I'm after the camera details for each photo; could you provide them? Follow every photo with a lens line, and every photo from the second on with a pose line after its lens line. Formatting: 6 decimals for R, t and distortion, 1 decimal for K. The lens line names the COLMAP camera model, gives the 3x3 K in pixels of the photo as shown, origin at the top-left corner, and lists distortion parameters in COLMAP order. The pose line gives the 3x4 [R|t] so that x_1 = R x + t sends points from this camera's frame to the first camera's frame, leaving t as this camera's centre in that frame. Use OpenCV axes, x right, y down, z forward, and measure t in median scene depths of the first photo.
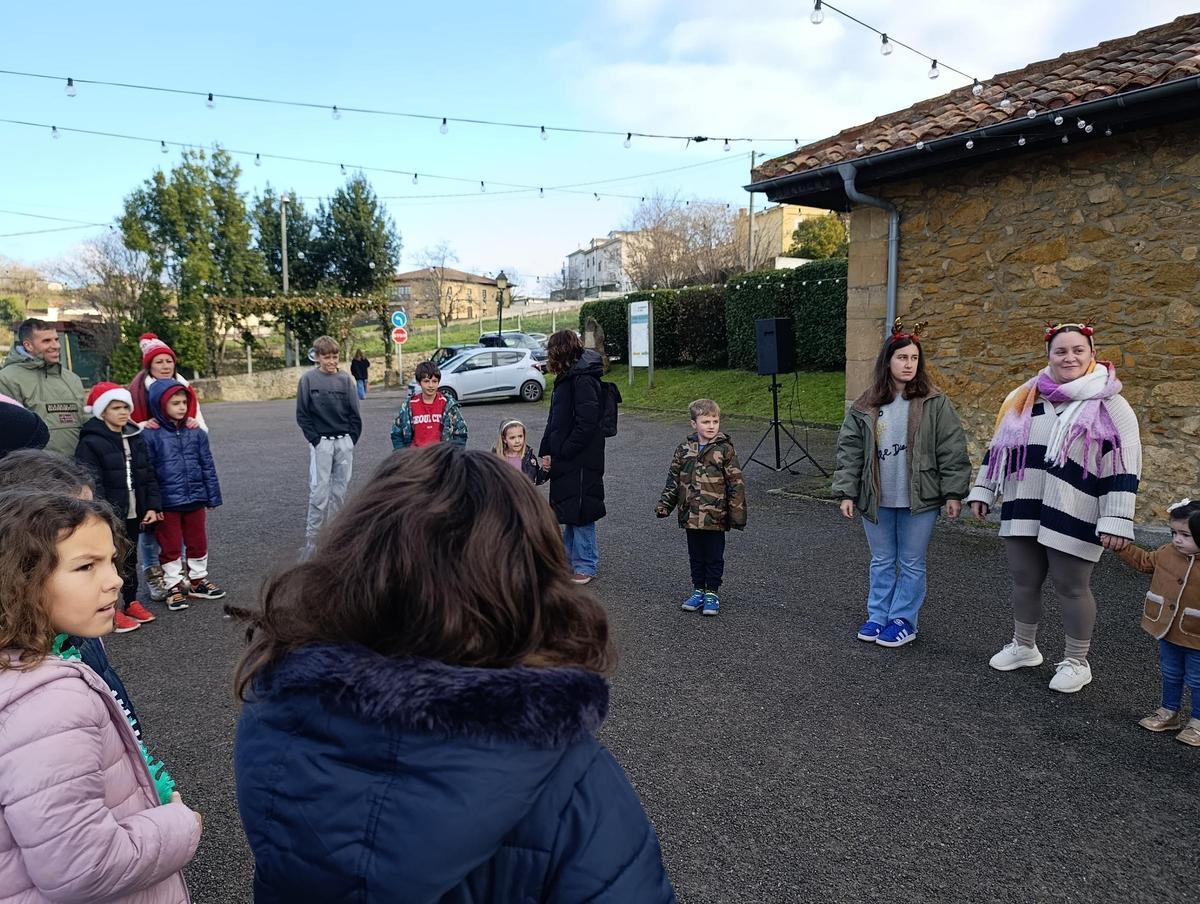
lens RADIAL K [[824.0, 0, 601.1], [0, 824.0, 454.9], [0, 0, 1]] dist [0.035776, -0.040564]
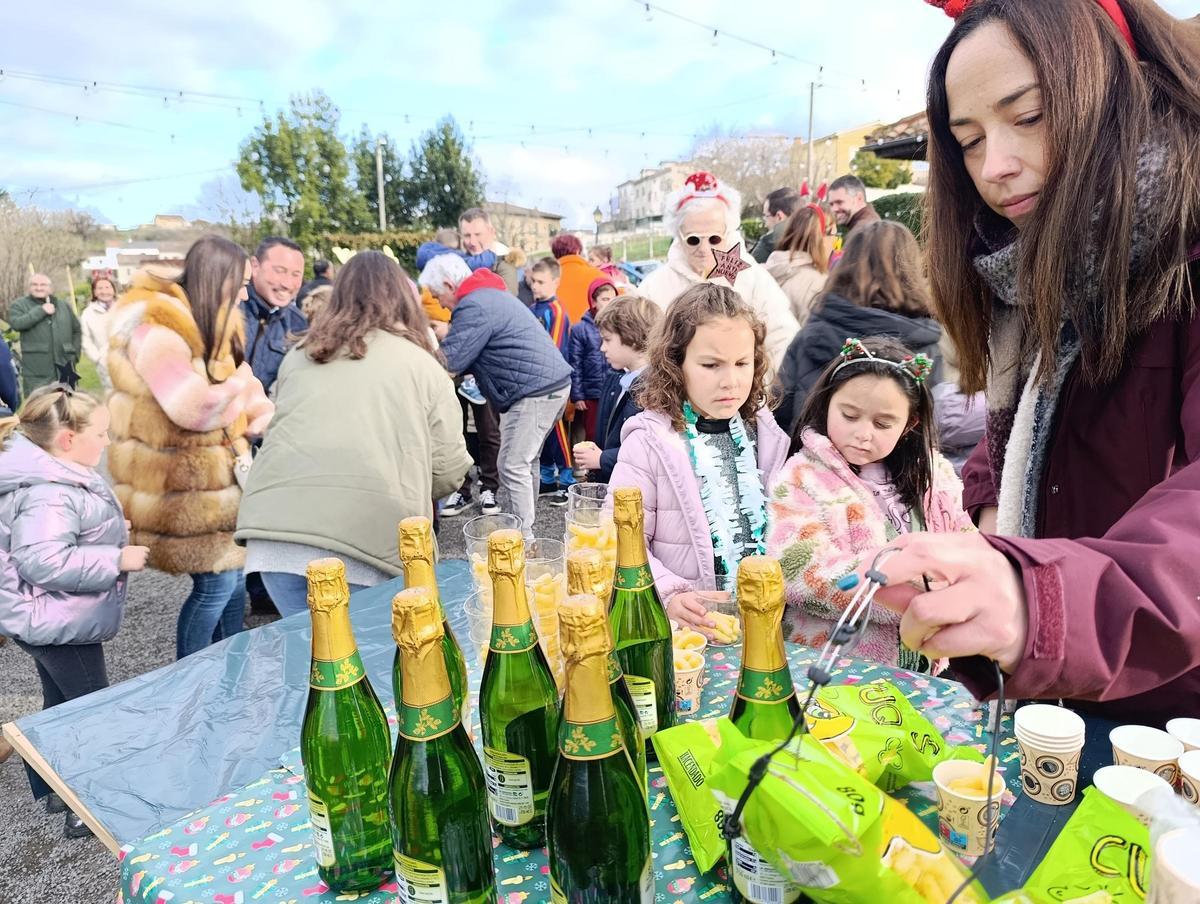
lens RADIAL K [[833.1, 0, 604.9], [0, 833.1, 447.8], [0, 0, 1]] dist [0.028676, -0.045105]
pose [[0.999207, -0.006031, -0.039349, -0.049114], [0.008722, 0.997607, 0.068586, 0.020152], [0.038842, -0.068875, 0.996869, -0.112511]]
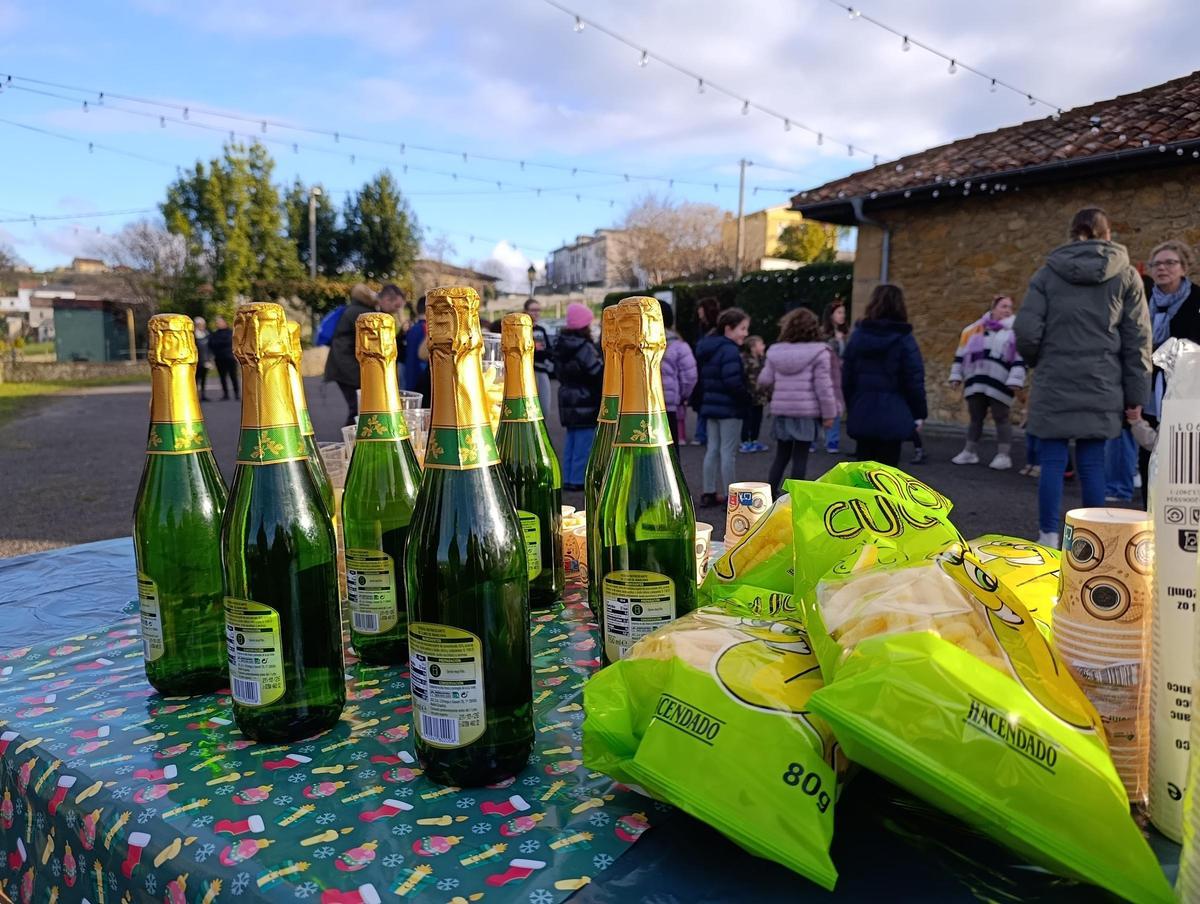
lens RADIAL K [[839.9, 0, 600.0], [0, 839.9, 452.0], [0, 0, 1]] dist [0.023570, -0.041932]
pose [[0.999043, 0.021230, 0.038244, -0.047684], [-0.021068, 0.999767, -0.004639, 0.028210], [-0.038333, 0.003828, 0.999258, -0.111648]]
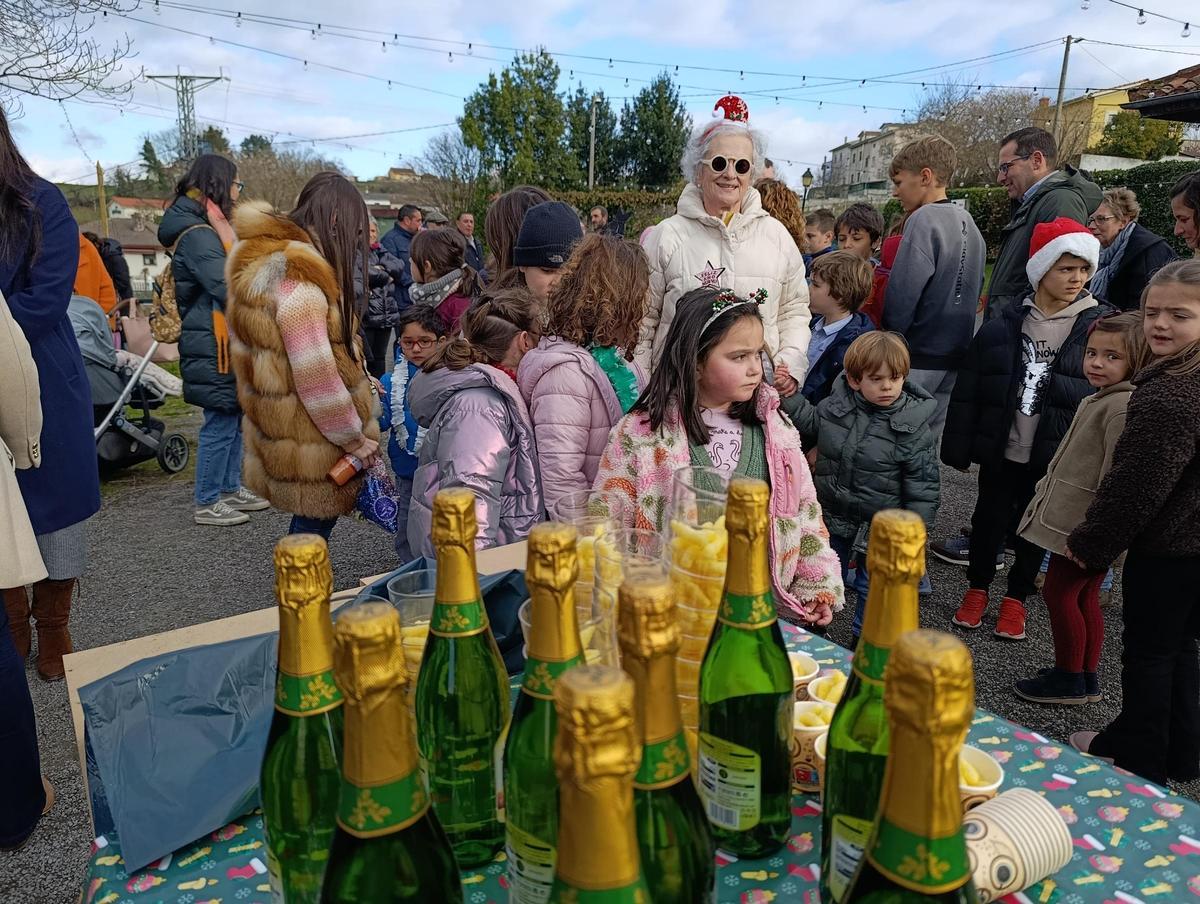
lens RADIAL K [[824.0, 0, 601.1], [0, 824.0, 454.9], [0, 0, 1]] dist [0.035776, -0.040564]
pose [[0.961414, 0.097849, -0.257117, -0.047850], [-0.067077, 0.989778, 0.125857, 0.020622], [0.266804, -0.103754, 0.958150, -0.104053]]
